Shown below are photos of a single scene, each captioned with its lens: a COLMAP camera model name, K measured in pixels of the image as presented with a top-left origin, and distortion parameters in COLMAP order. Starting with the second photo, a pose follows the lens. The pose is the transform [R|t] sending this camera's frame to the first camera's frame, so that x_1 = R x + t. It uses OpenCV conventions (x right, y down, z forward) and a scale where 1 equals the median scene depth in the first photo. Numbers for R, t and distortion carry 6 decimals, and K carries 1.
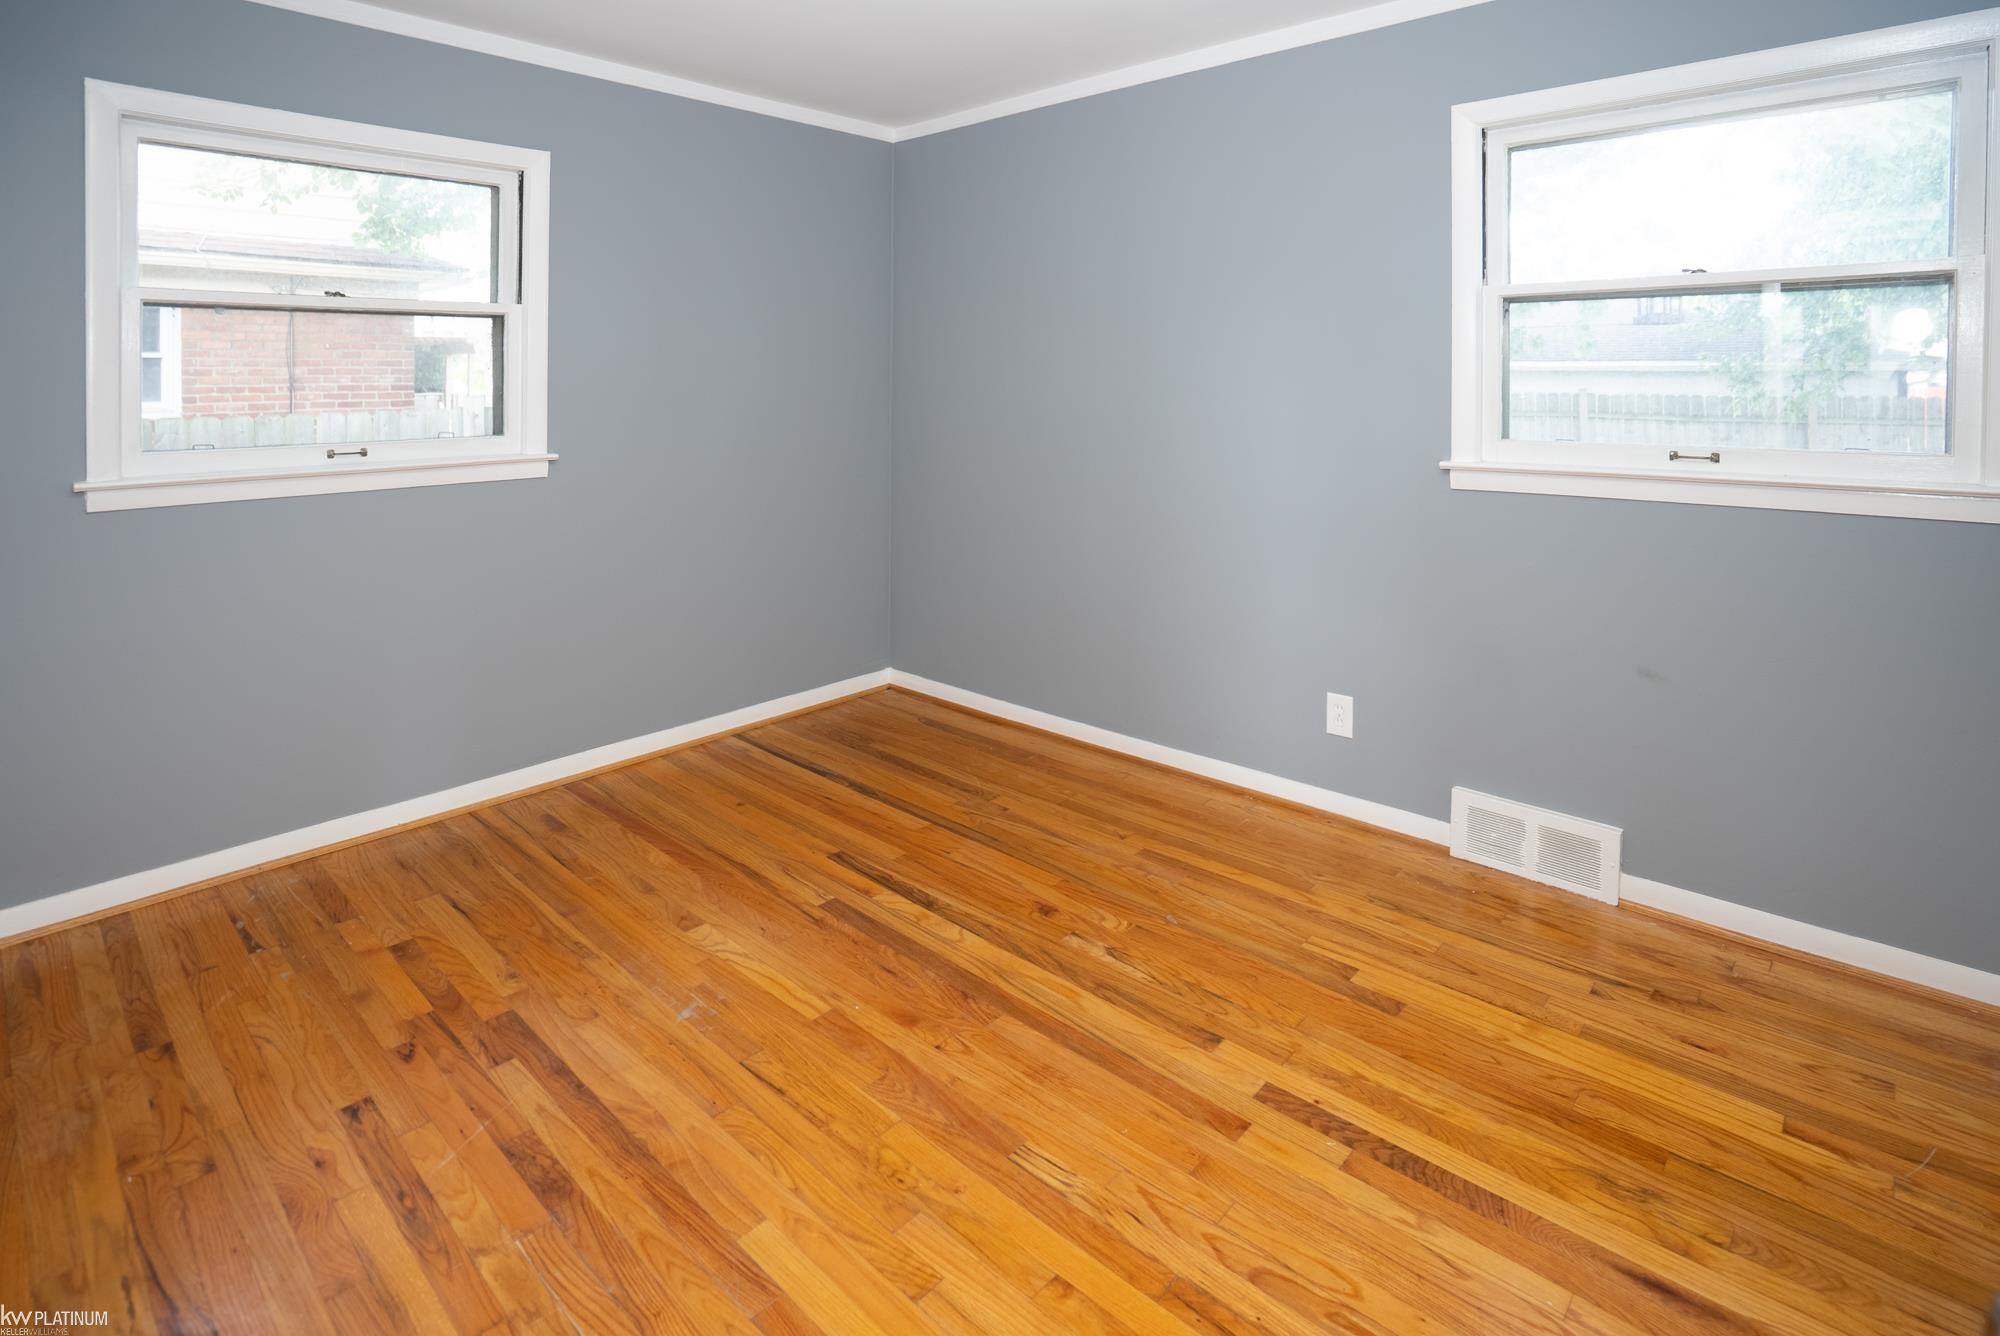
lens RADIAL K [[951.3, 0, 1015.1], [0, 951.3, 673.6], [0, 0, 1]] dist [0.011878, -0.000935]
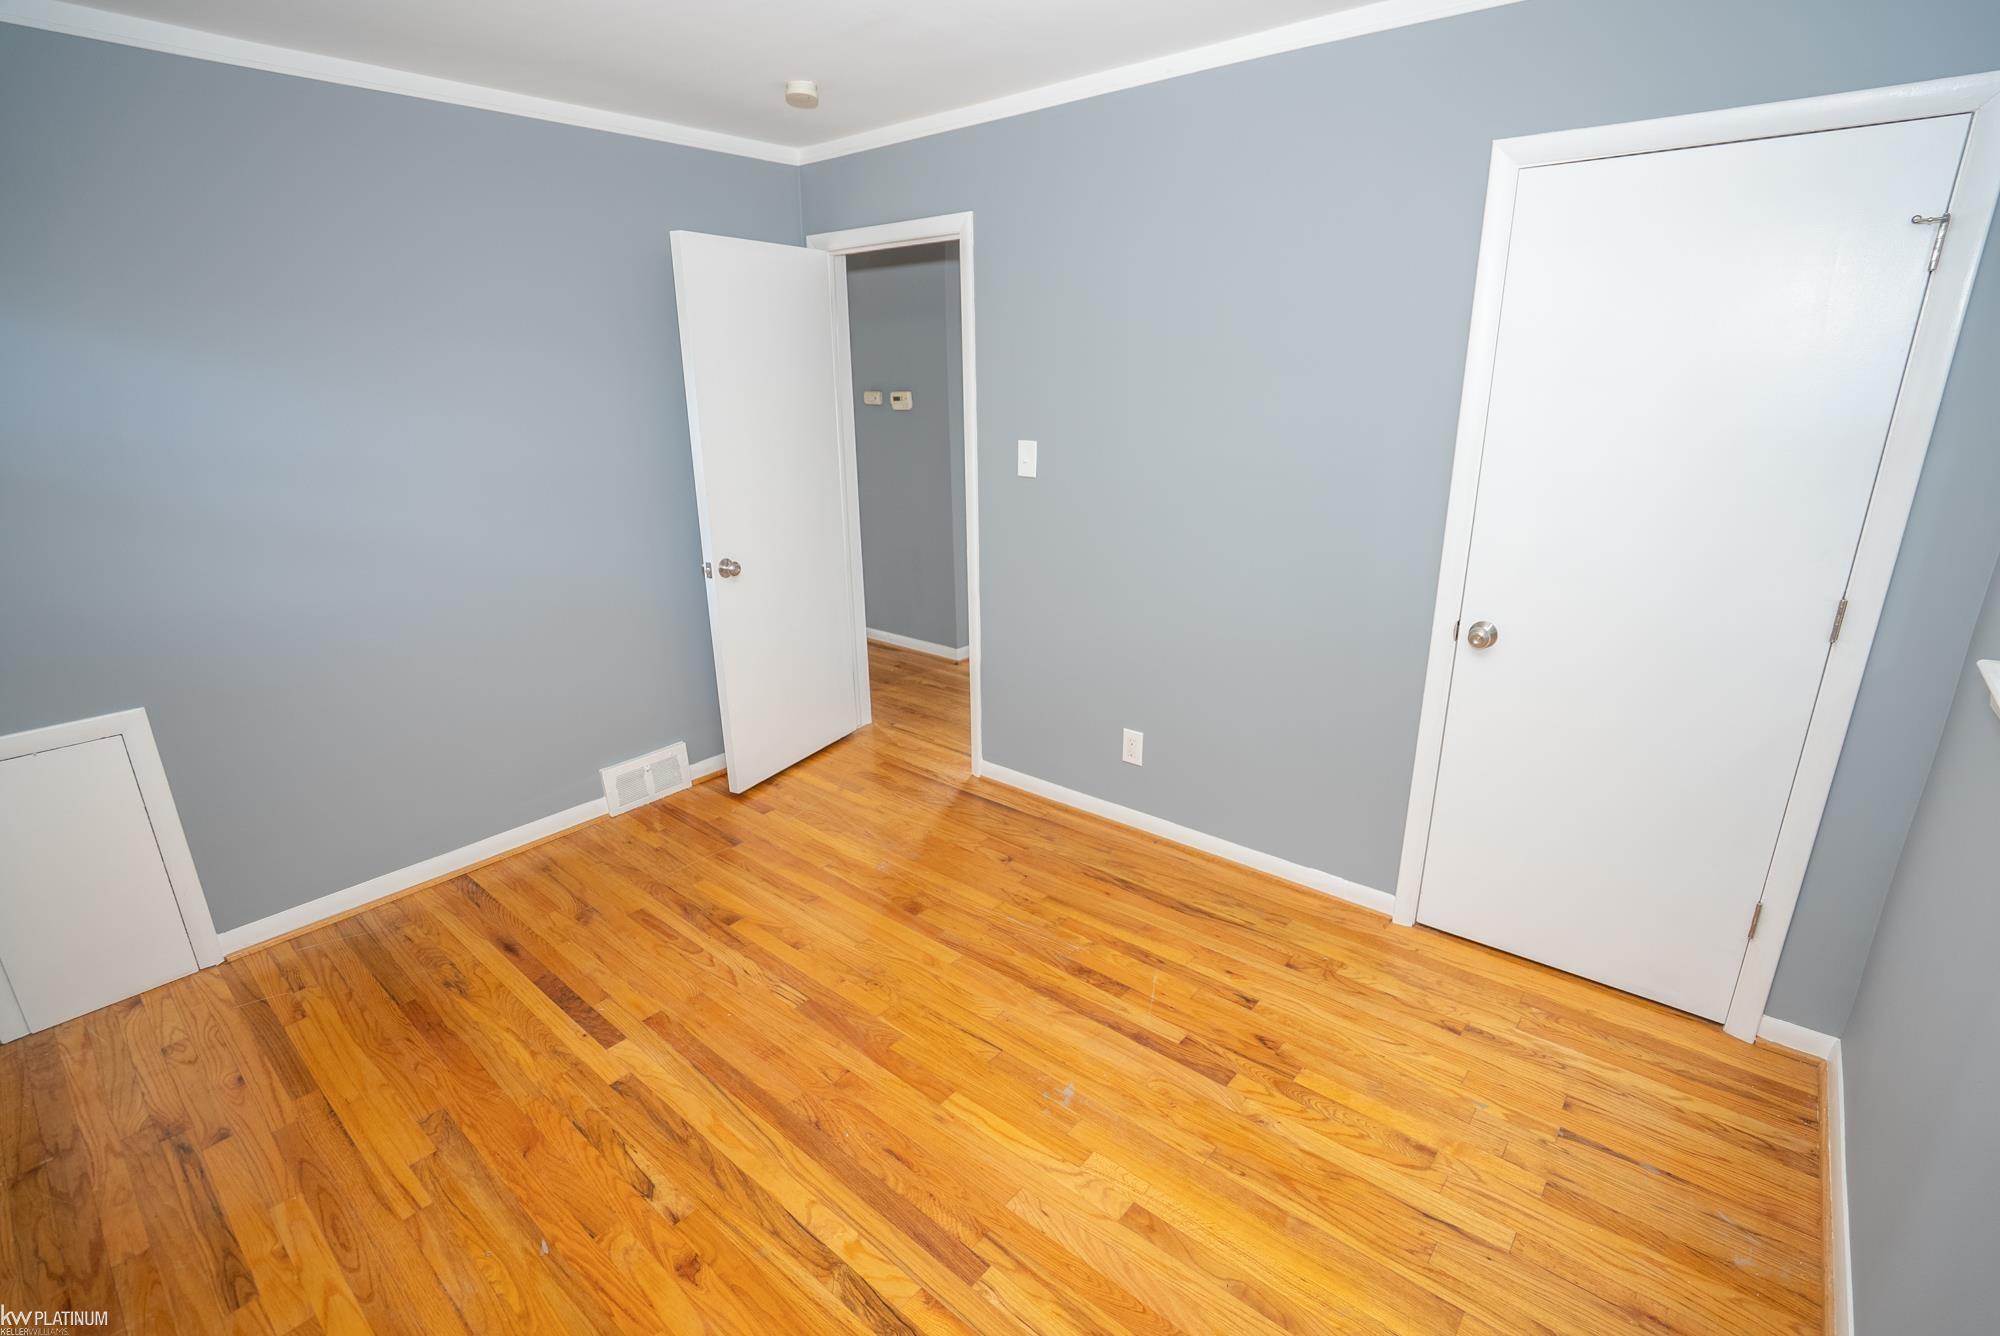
lens RADIAL K [[951.3, 0, 1015.1], [0, 951.3, 673.6], [0, 0, 1]] dist [0.011878, -0.000935]
pose [[-0.998812, 0.044073, -0.020793, -0.303224], [0.023457, 0.808806, 0.587607, -0.766265], [0.042715, 0.586421, -0.808879, 1.754160]]
